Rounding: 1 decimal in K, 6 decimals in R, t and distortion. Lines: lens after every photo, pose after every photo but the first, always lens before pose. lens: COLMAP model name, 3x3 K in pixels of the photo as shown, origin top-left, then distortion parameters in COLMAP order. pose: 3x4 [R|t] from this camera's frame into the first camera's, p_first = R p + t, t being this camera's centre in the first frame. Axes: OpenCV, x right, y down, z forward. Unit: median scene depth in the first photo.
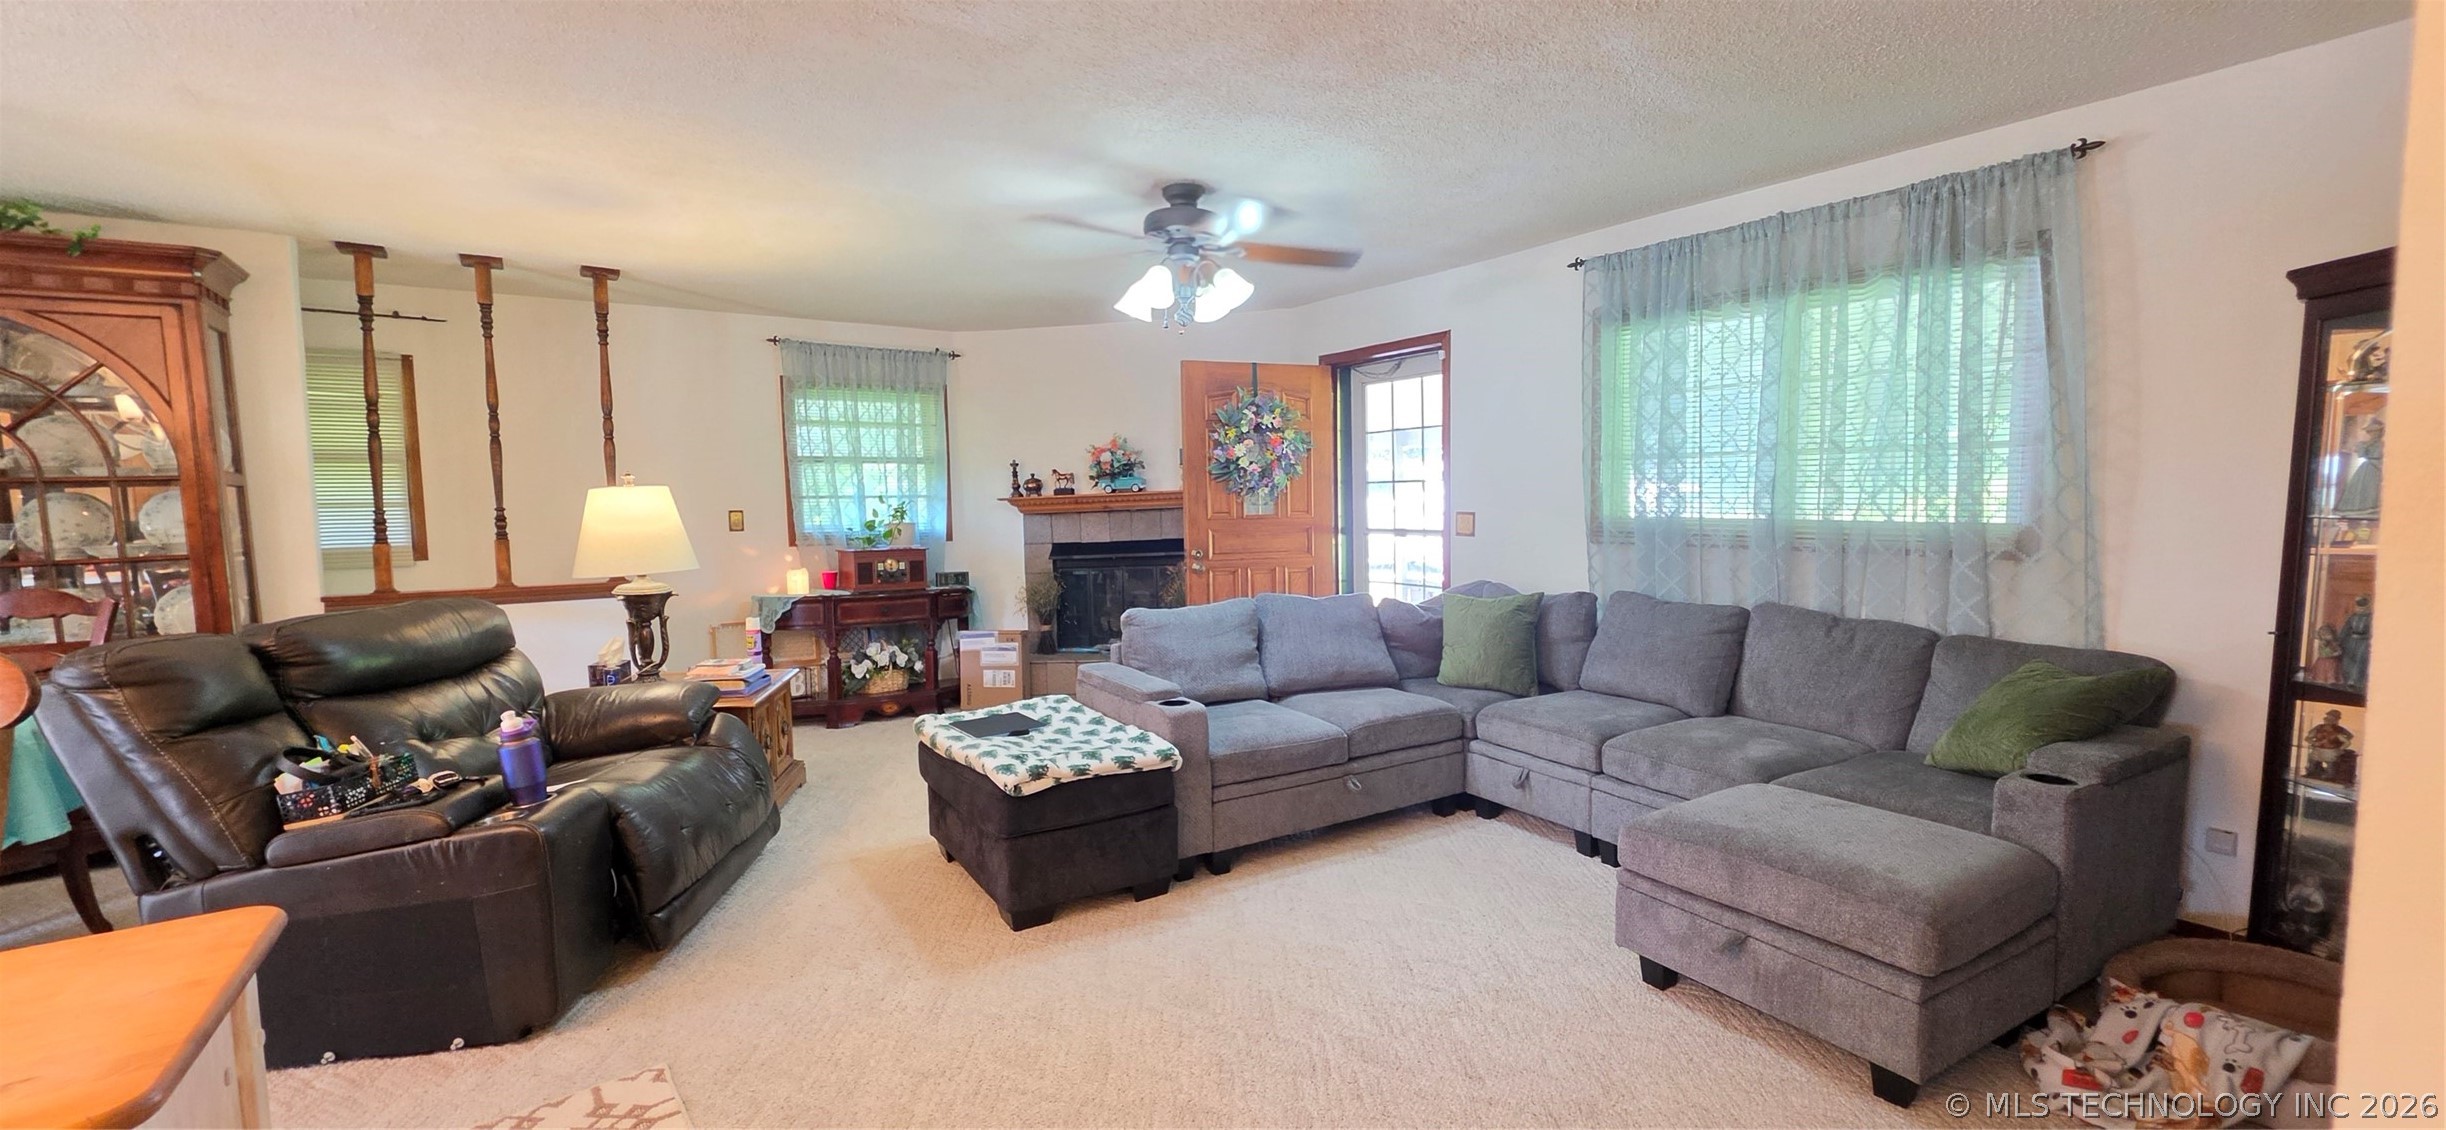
lens RADIAL K [[983.4, 0, 1216.7], [0, 983.4, 560.3], [0, 0, 1]] dist [0.000665, -0.000036]
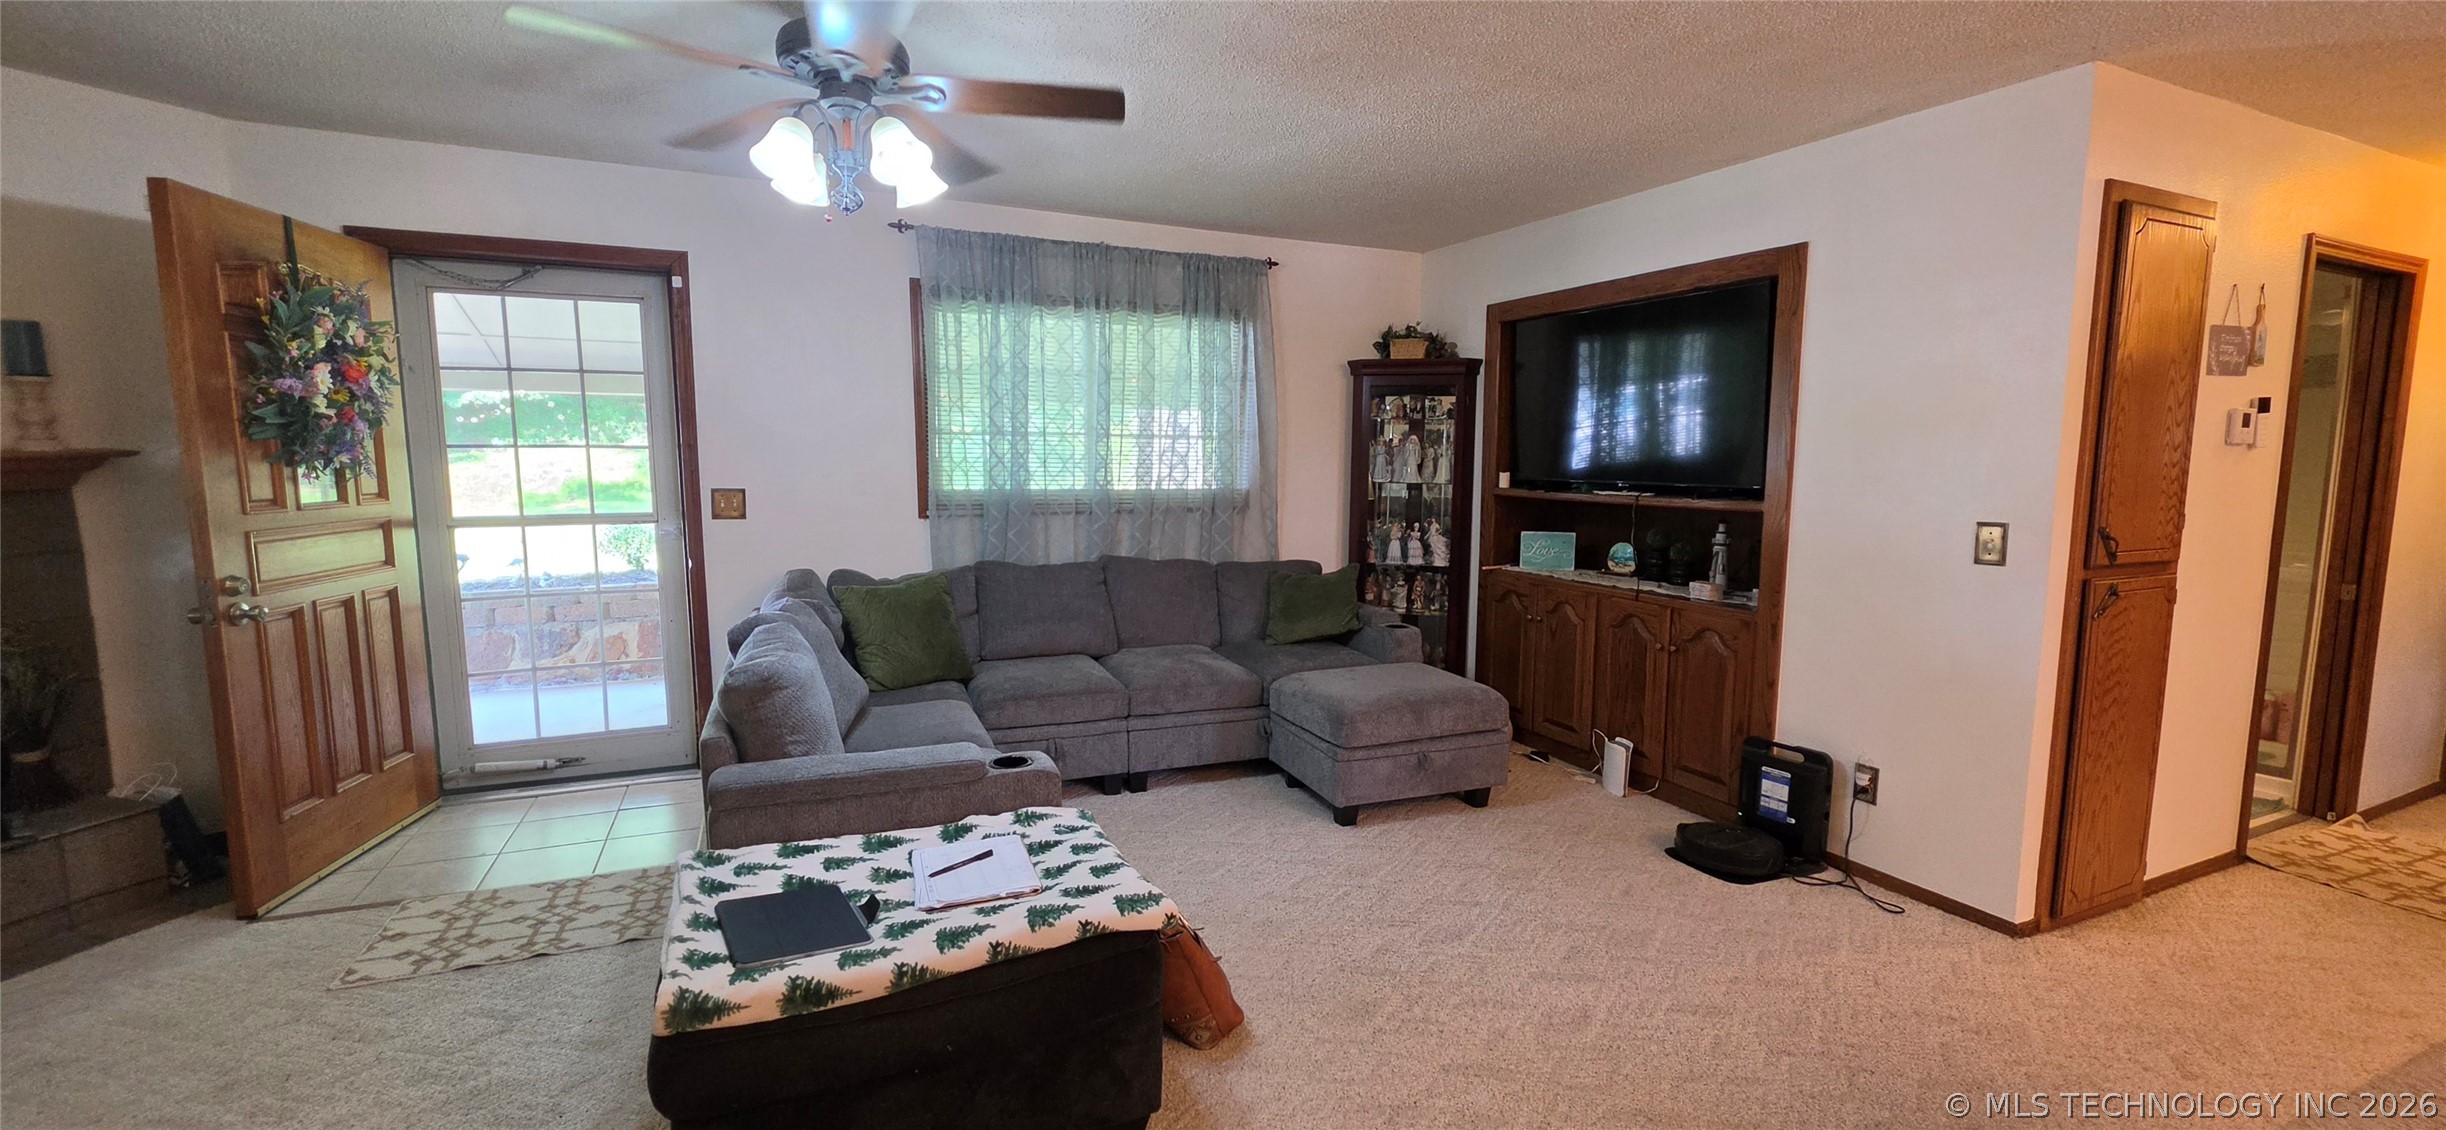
lens RADIAL K [[983.4, 0, 1216.7], [0, 983.4, 560.3], [0, 0, 1]] dist [0.000665, -0.000036]
pose [[0.157281, -0.094797, 0.982994, -0.710059], [0.058366, 0.994534, 0.086571, -0.057010], [-0.985828, 0.043758, 0.161954, 0.724195]]
